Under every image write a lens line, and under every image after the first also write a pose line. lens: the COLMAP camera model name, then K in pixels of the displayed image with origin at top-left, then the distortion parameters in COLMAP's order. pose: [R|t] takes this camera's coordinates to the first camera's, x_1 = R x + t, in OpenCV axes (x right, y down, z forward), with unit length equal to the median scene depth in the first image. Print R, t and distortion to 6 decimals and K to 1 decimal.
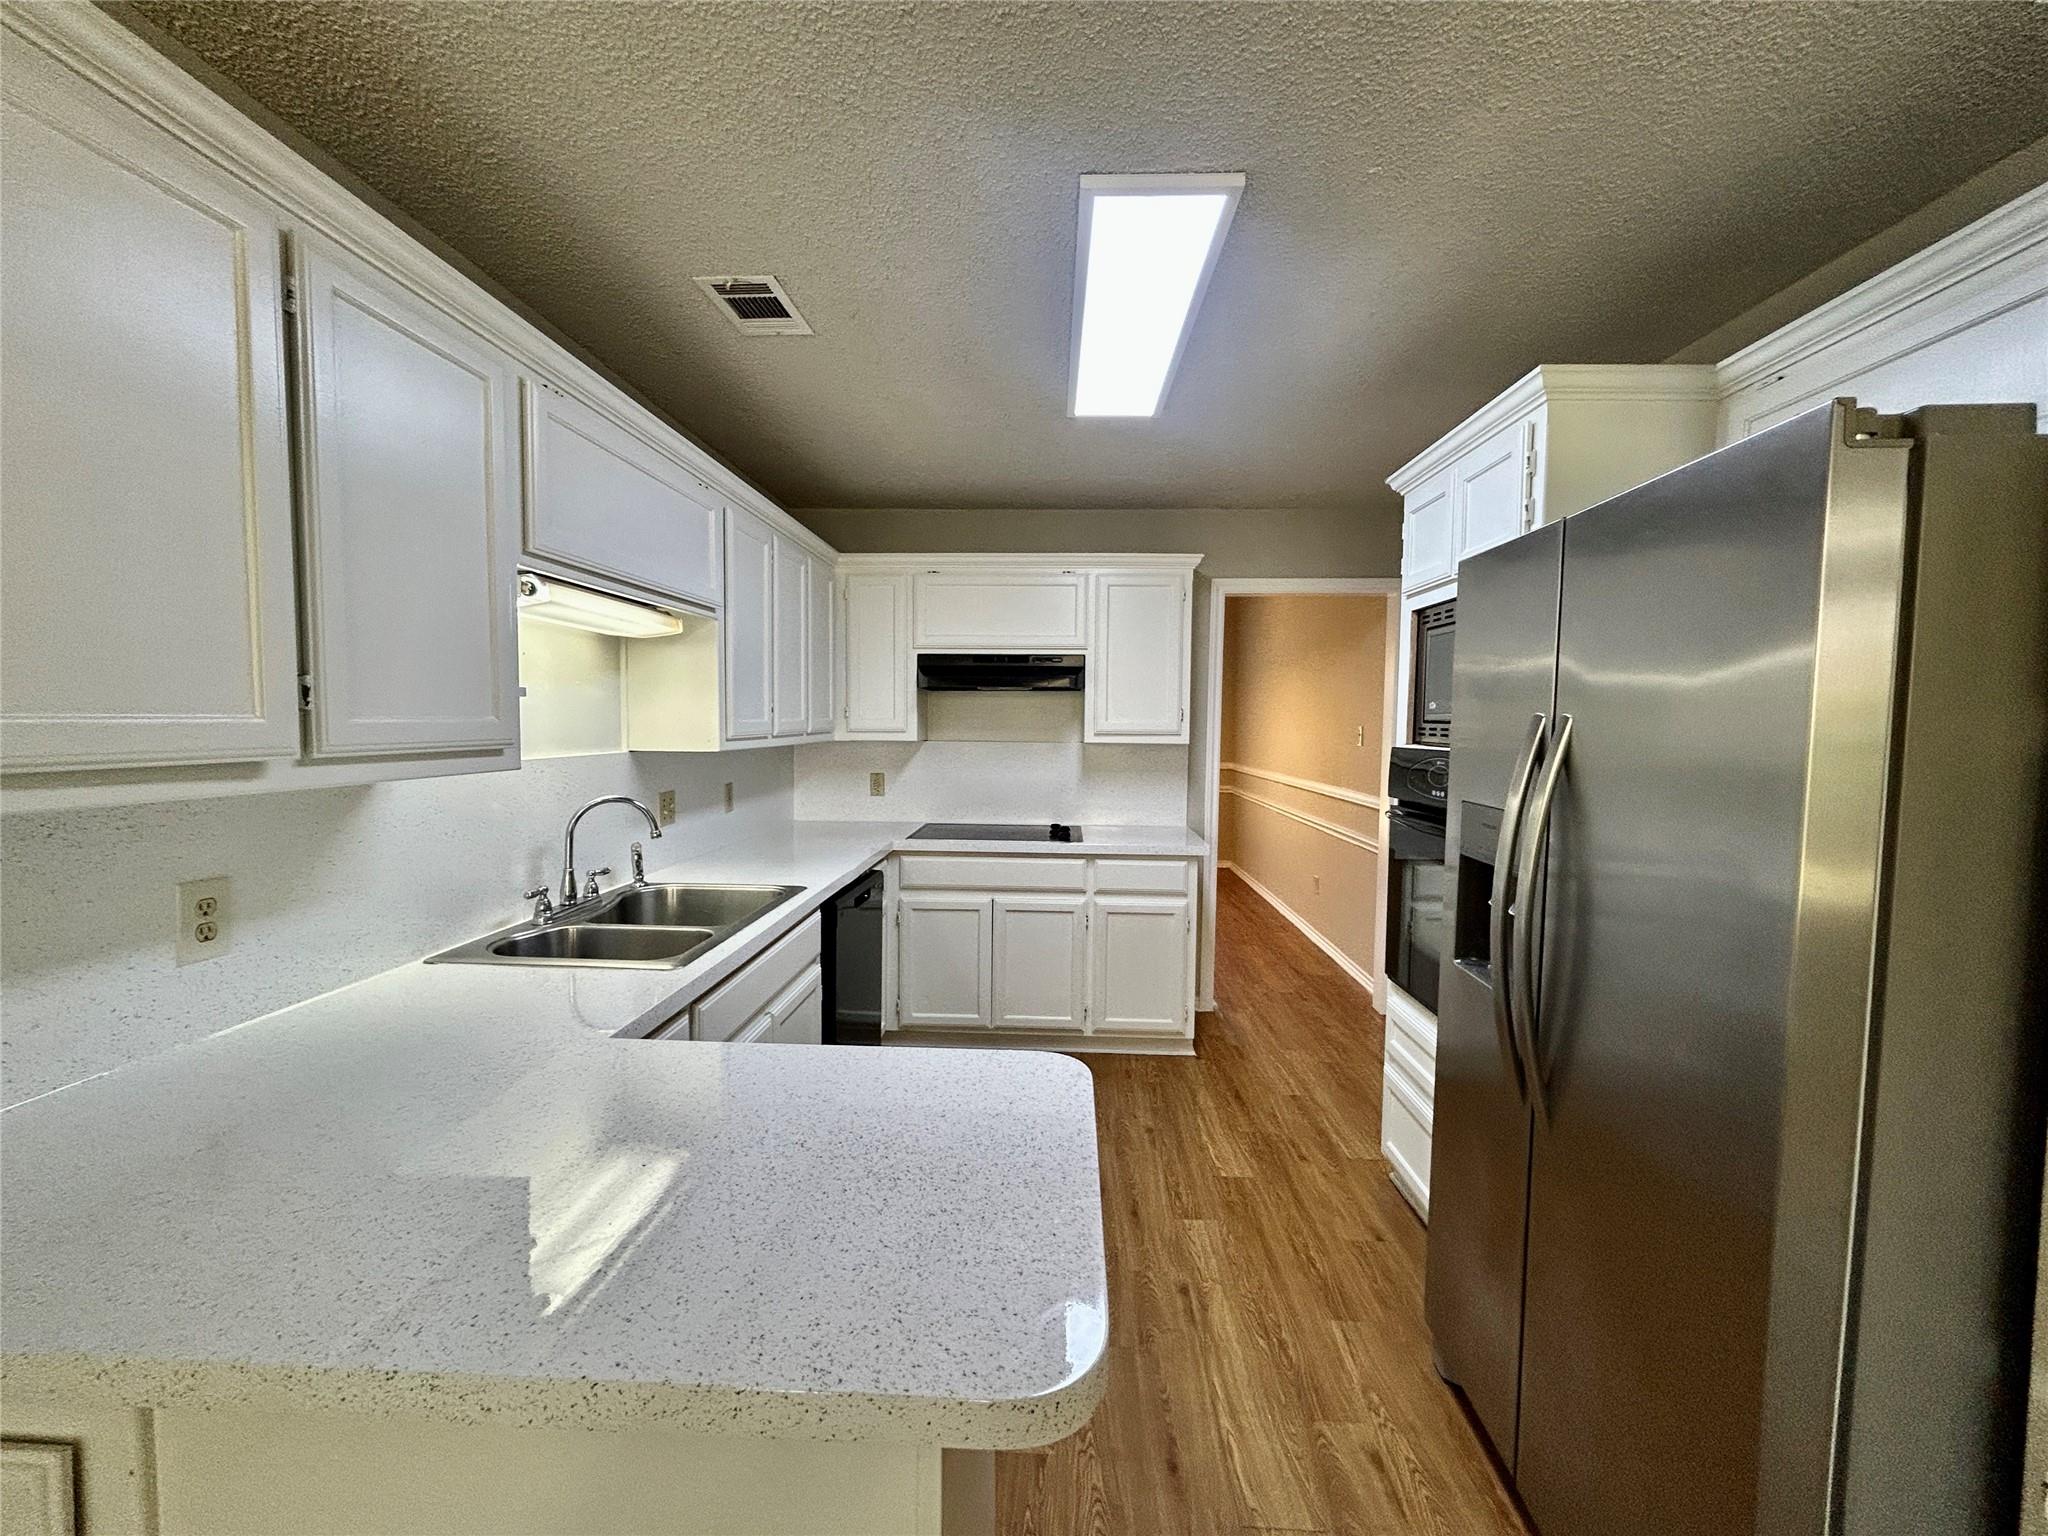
lens RADIAL K [[833.2, 0, 1030.5], [0, 833.2, 765.8], [0, 0, 1]] dist [-0.001598, 0.001300]
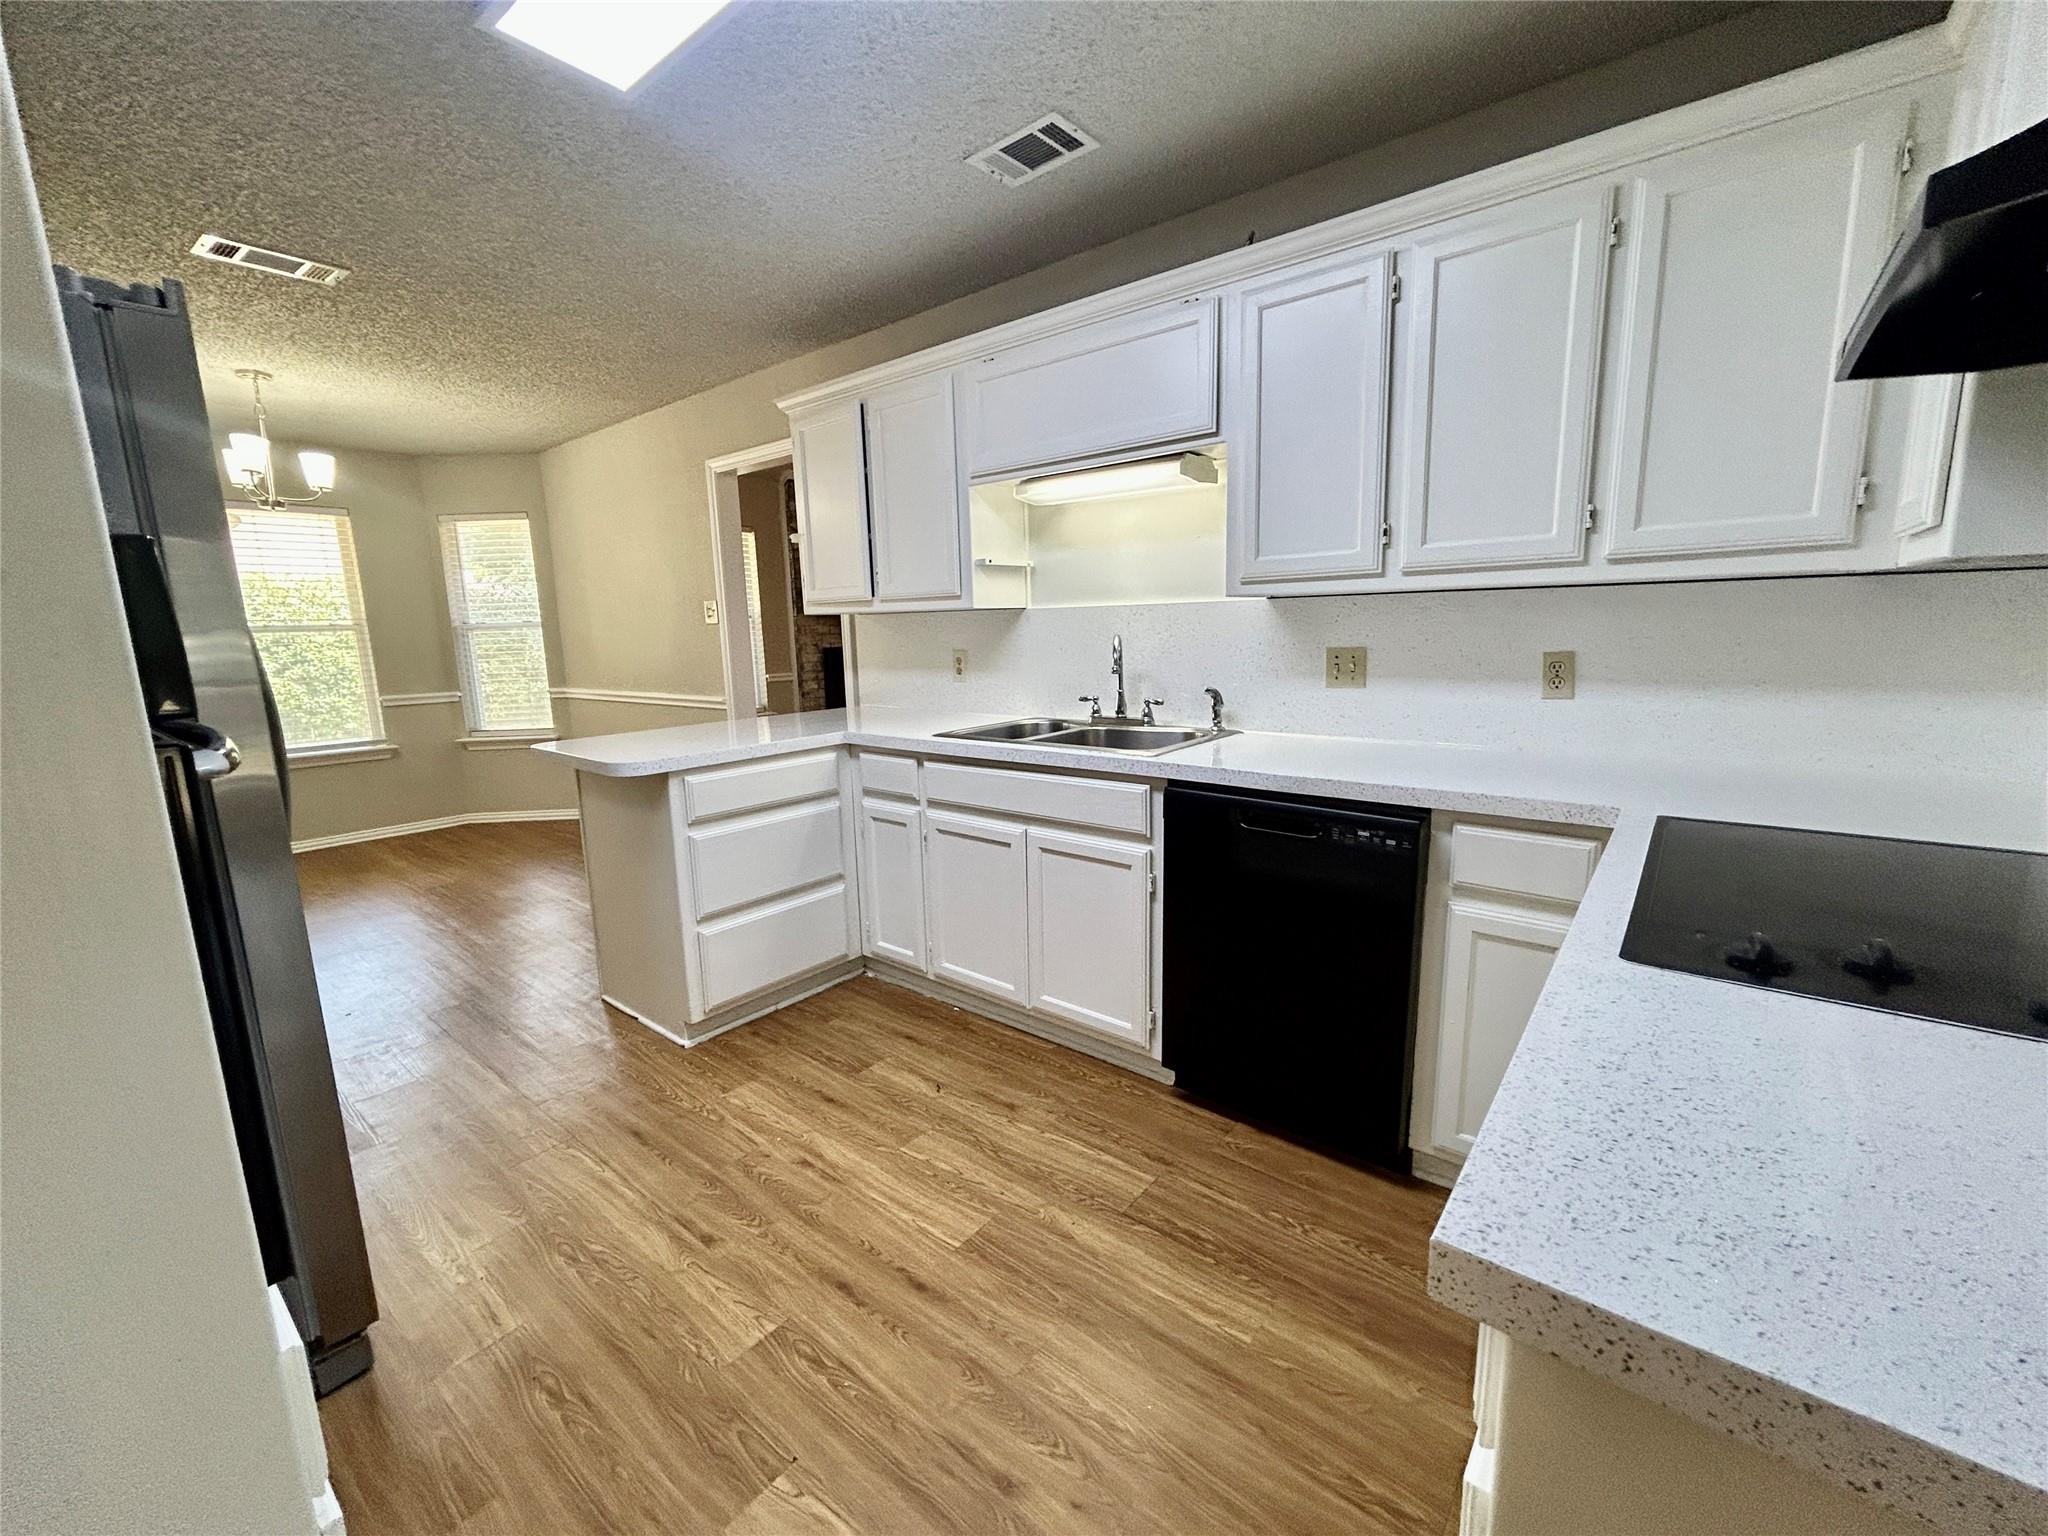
lens RADIAL K [[833.2, 0, 1026.0], [0, 833.2, 766.9], [0, 0, 1]] dist [-0.001598, 0.001300]
pose [[-0.597142, 0.143707, -0.789158, 0.426644], [-0.024460, 0.980101, 0.196986, -0.008573], [0.801763, 0.136931, -0.581744, 1.222135]]
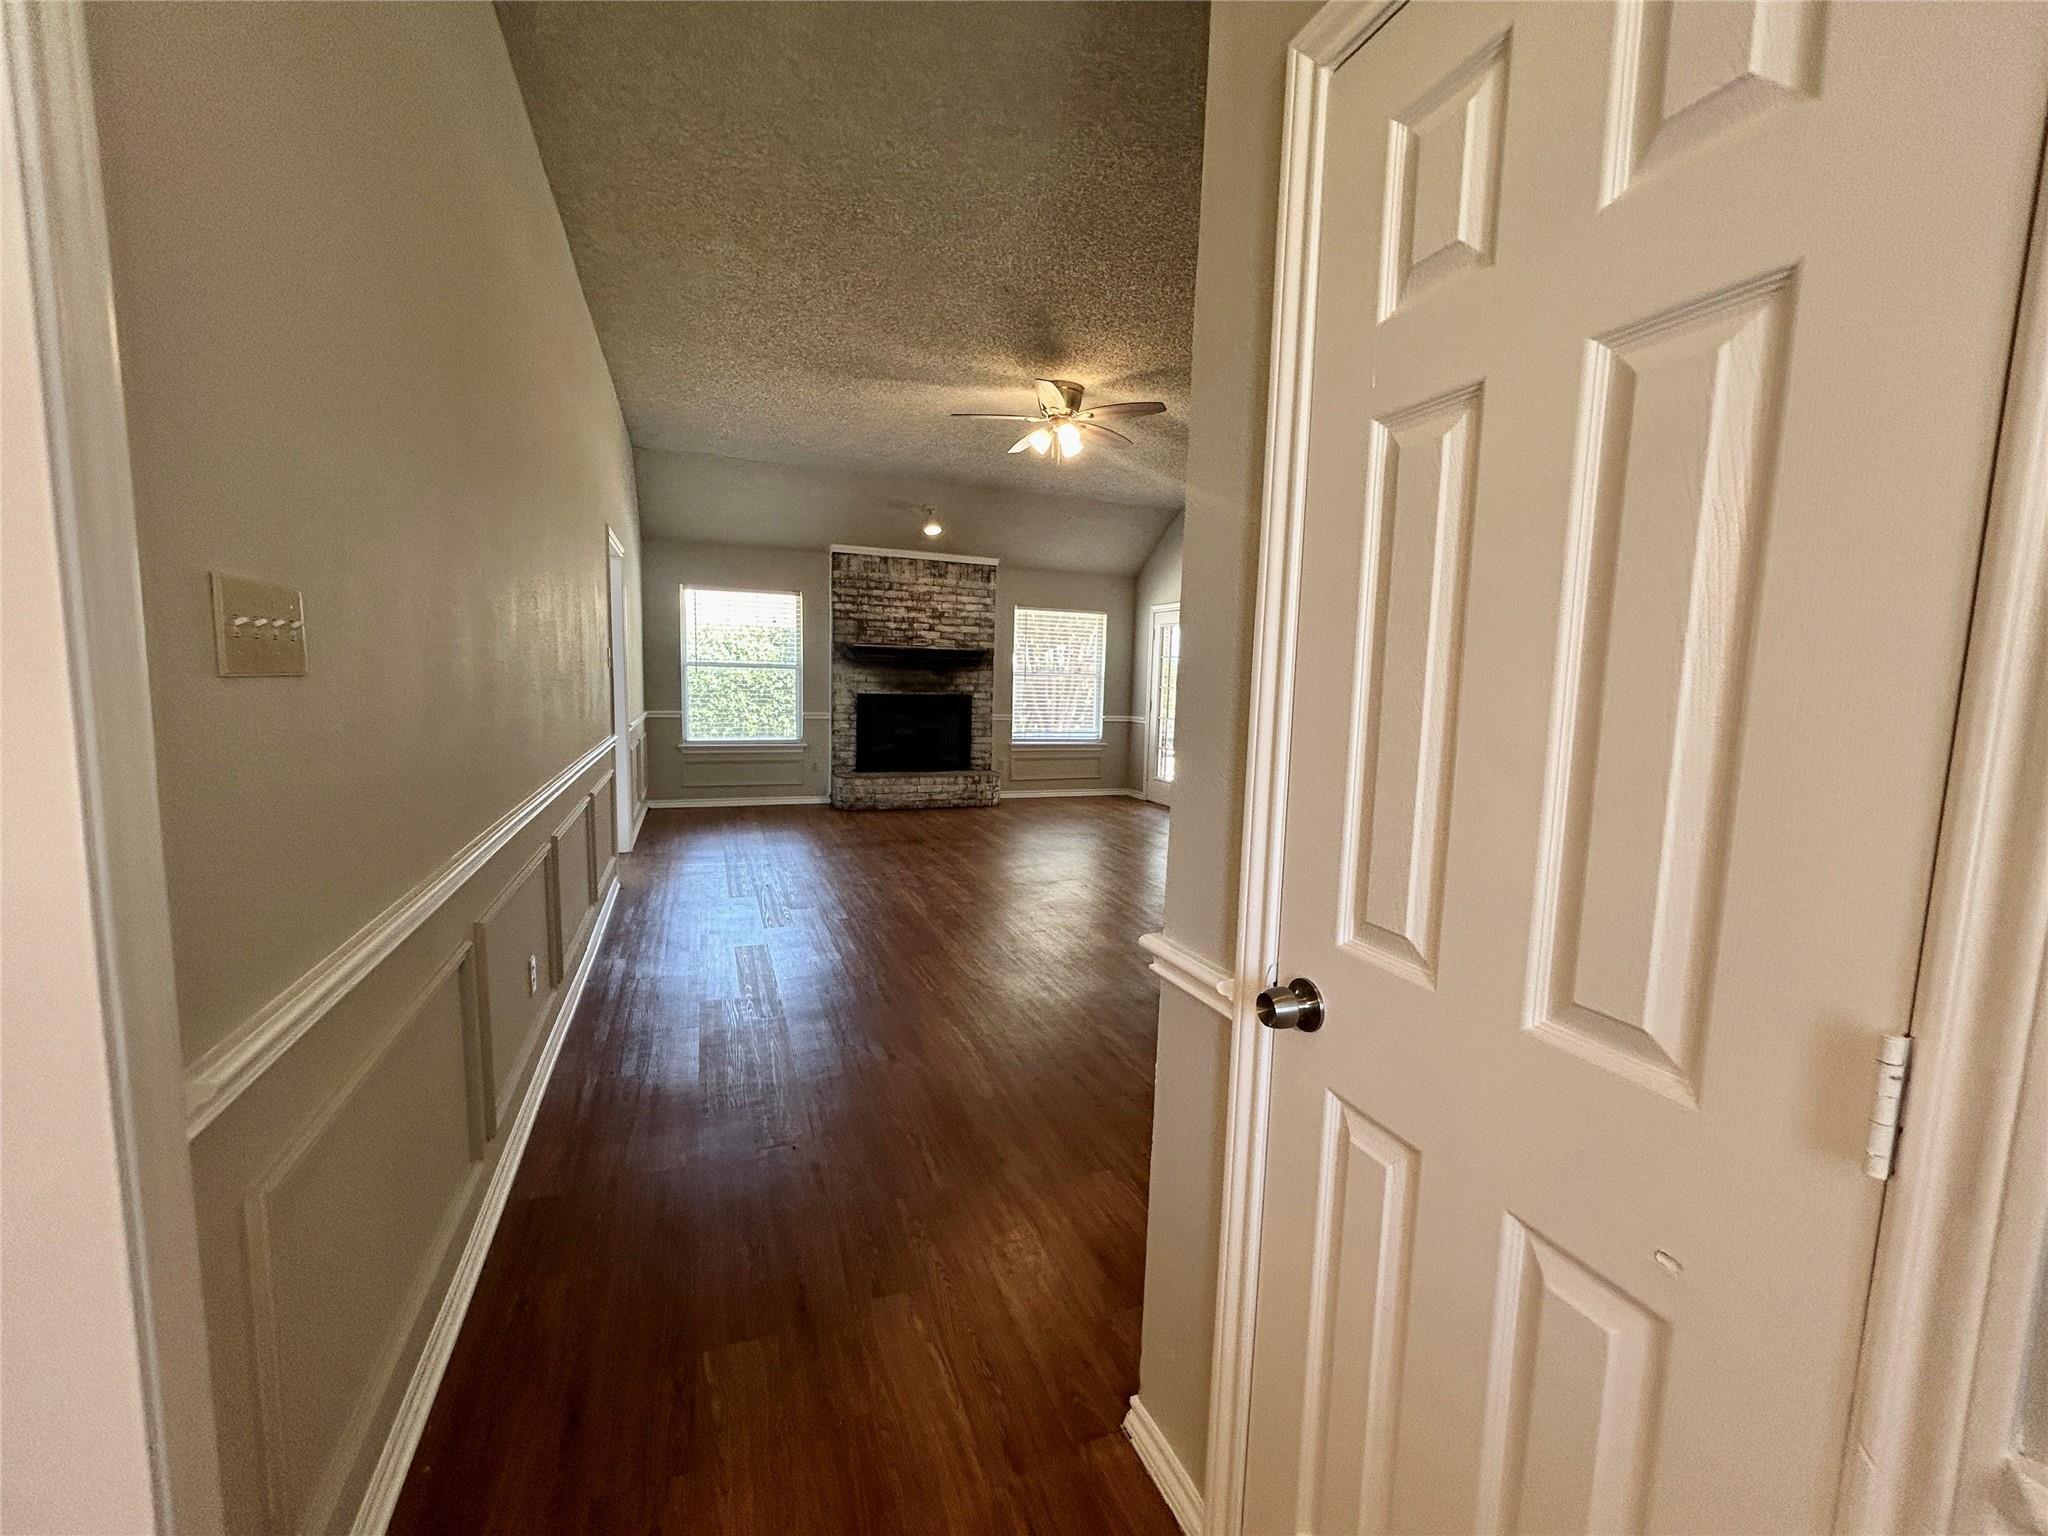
lens RADIAL K [[833.2, 0, 1037.6], [0, 833.2, 771.3], [0, 0, 1]] dist [-0.001598, 0.001300]
pose [[-0.911268, 0.014325, -0.411564, -0.602604], [-0.058027, 0.984957, 0.162763, -0.091852], [0.407704, 0.172203, -0.896729, 2.115463]]
